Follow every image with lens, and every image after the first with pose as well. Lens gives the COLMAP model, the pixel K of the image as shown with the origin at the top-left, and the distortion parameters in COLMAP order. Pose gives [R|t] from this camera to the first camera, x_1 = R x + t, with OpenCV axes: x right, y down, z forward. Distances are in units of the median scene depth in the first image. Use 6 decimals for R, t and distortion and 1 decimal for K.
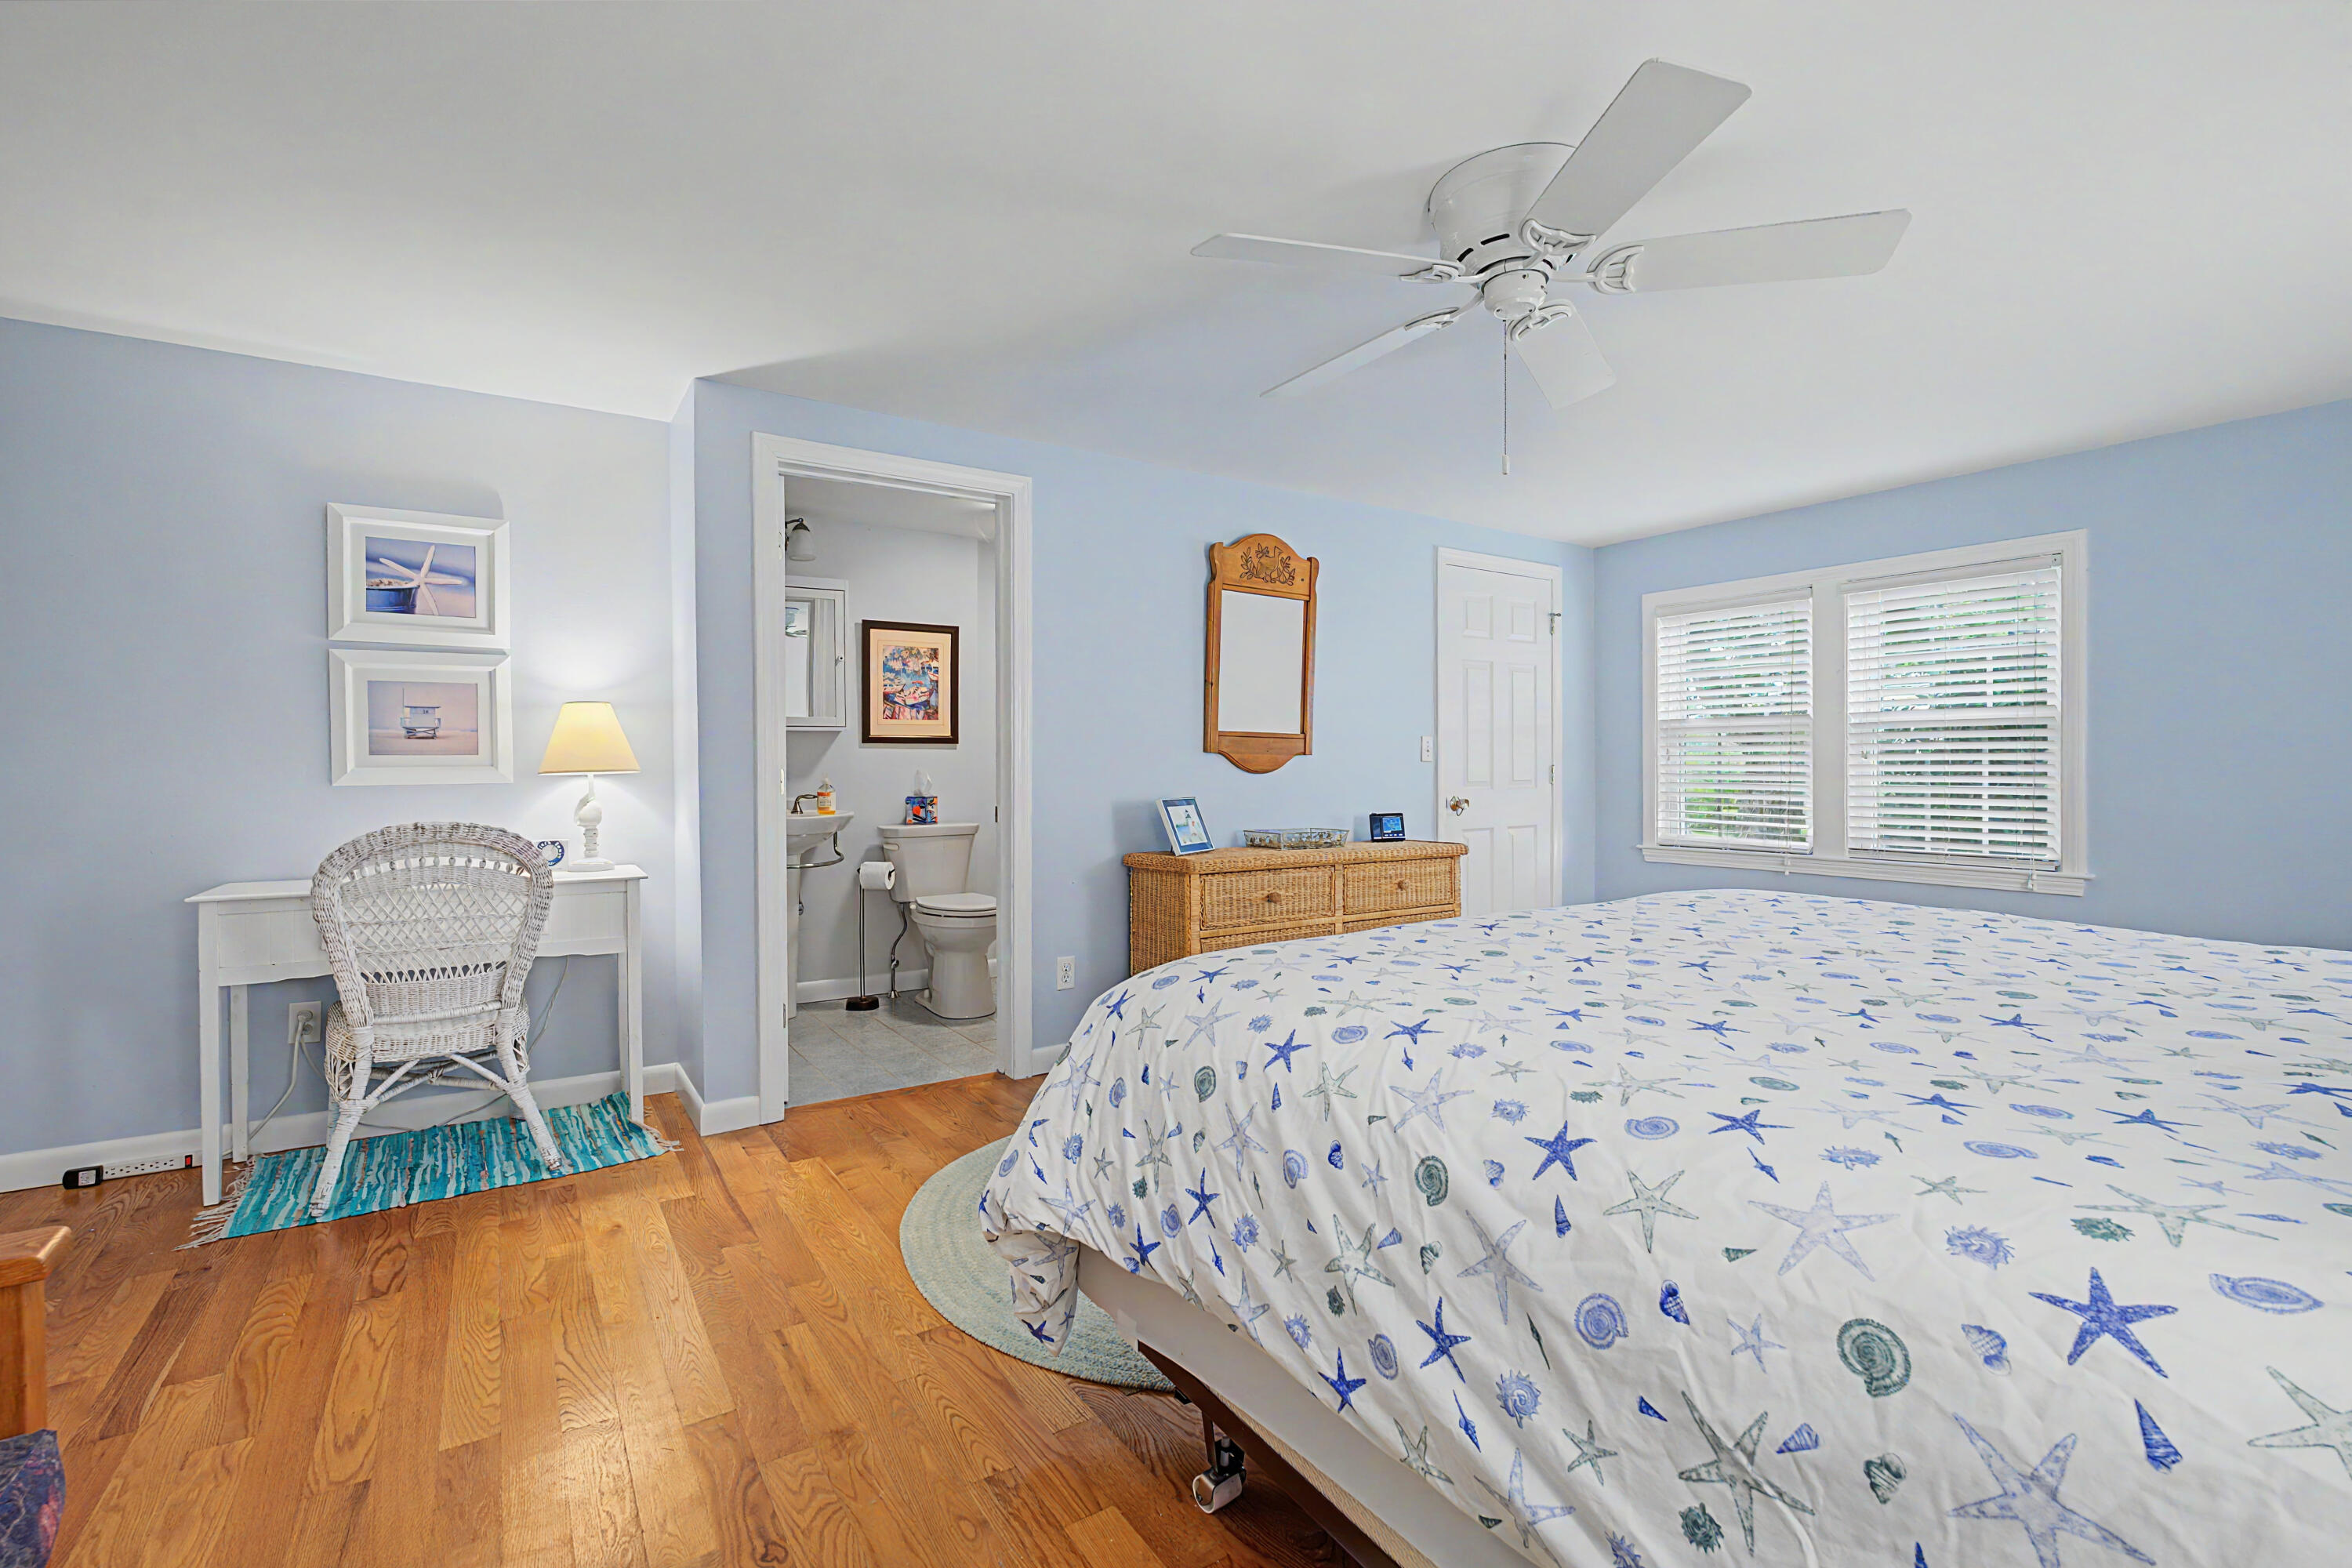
lens RADIAL K [[1060.1, 0, 1173.6], [0, 1060.1, 766.3], [0, 0, 1]] dist [-0.005467, -0.000737]
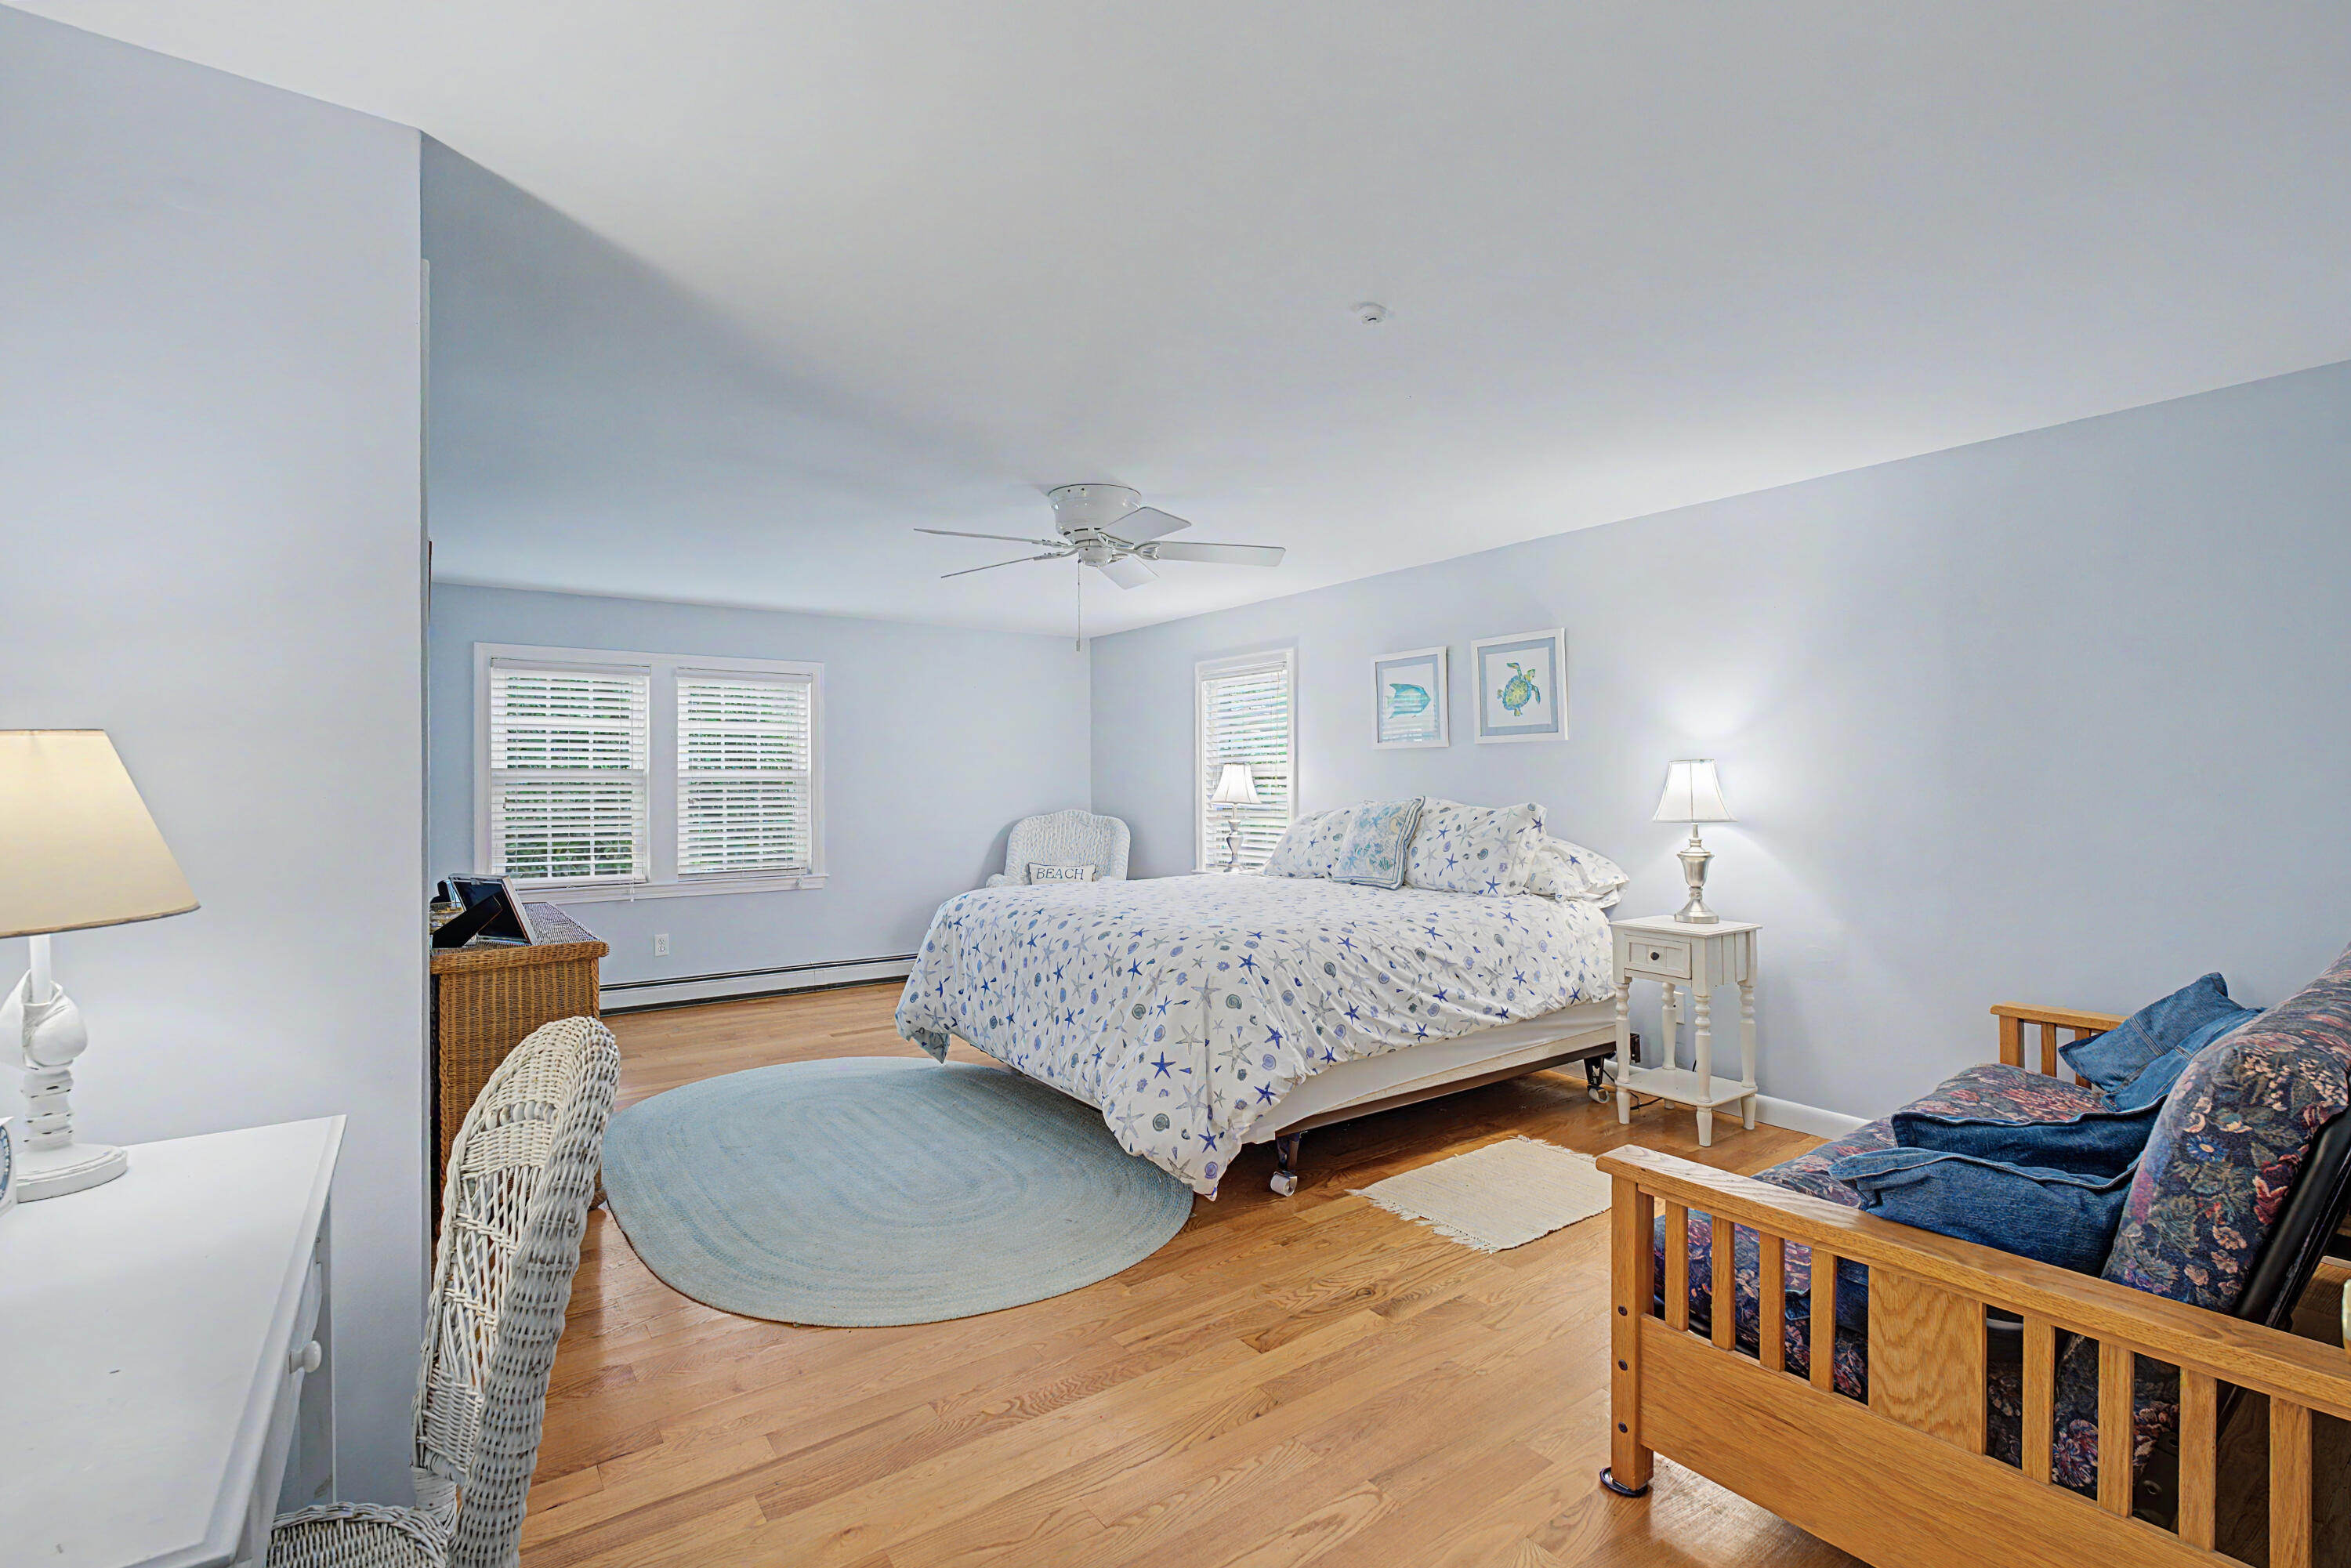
lens RADIAL K [[1067.9, 0, 1203.8], [0, 1067.9, 780.6], [0, 0, 1]] dist [-0.001781, -0.000190]
pose [[-0.076493, 0.004128, 0.997062, -0.904638], [0.008698, 0.999956, -0.003472, -0.035288], [-0.997032, 0.008407, -0.076525, 0.599801]]
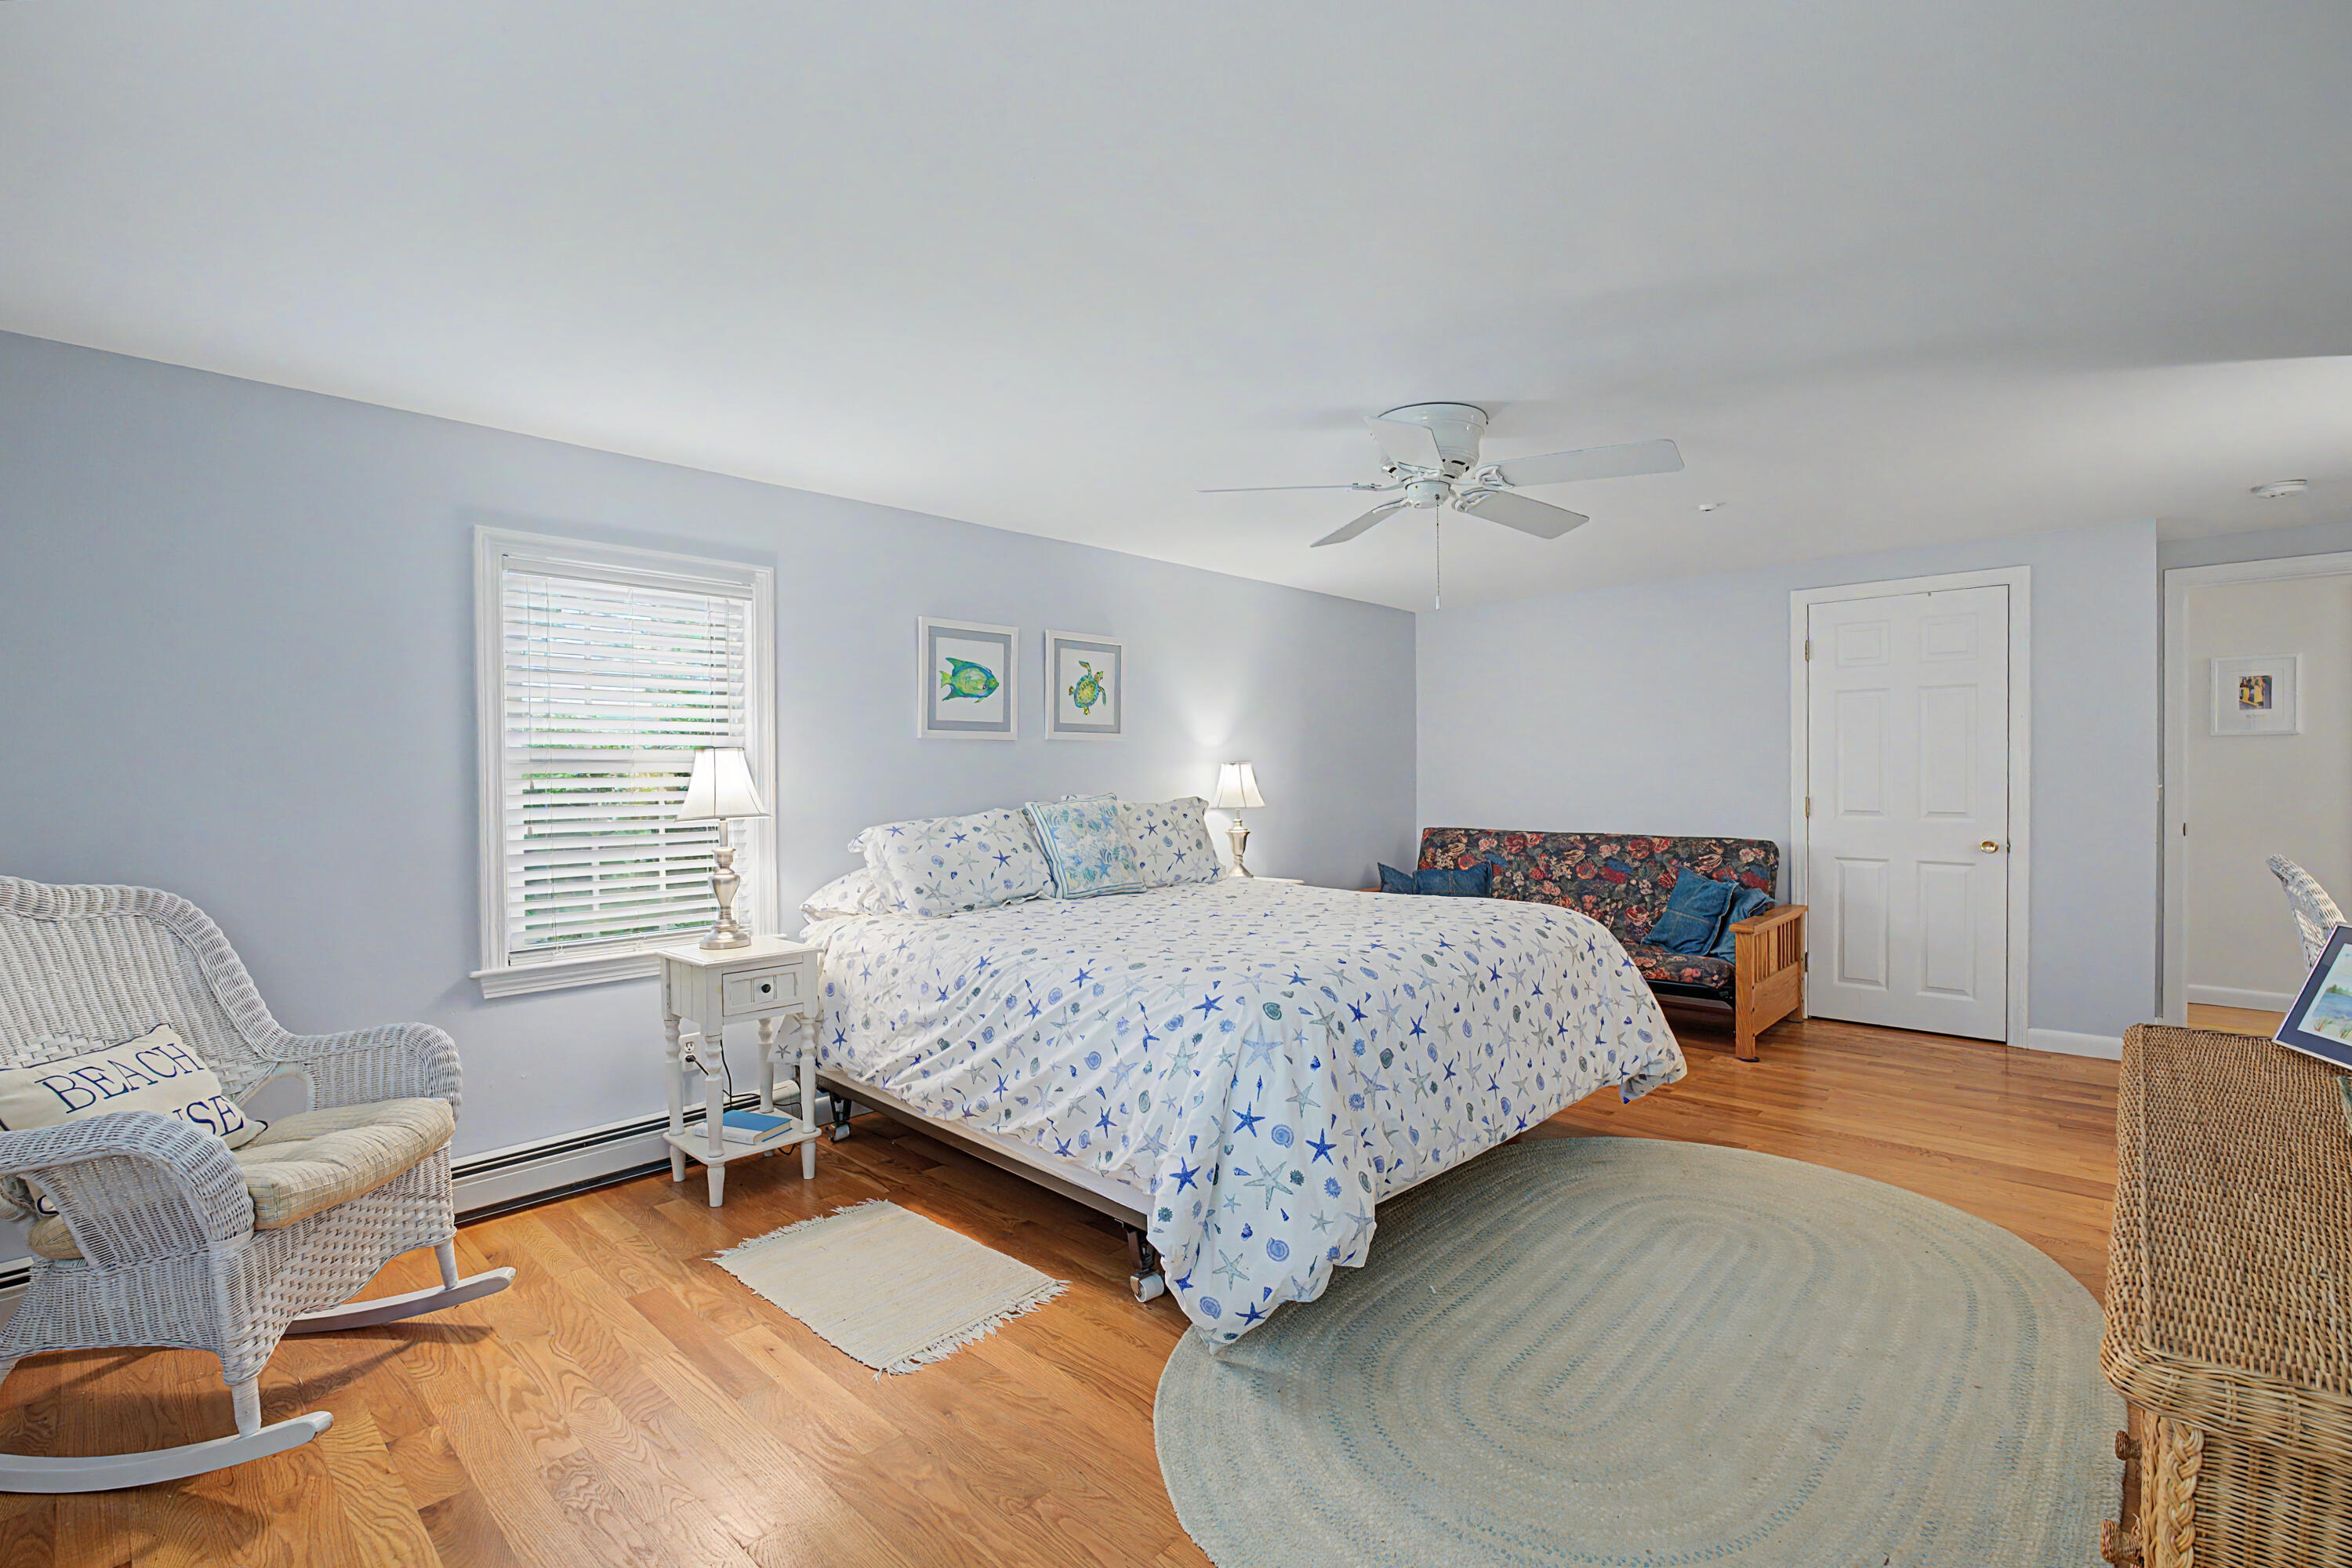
lens RADIAL K [[1030.3, 0, 1167.7], [0, 1030.3, 791.2], [0, 0, 1]] dist [-0.004312, -0.000313]
pose [[-0.972132, 0.014776, -0.233968, 0.601150], [0.011311, 0.999806, 0.016145, -0.039449], [0.234161, 0.013049, -0.972110, 1.409700]]
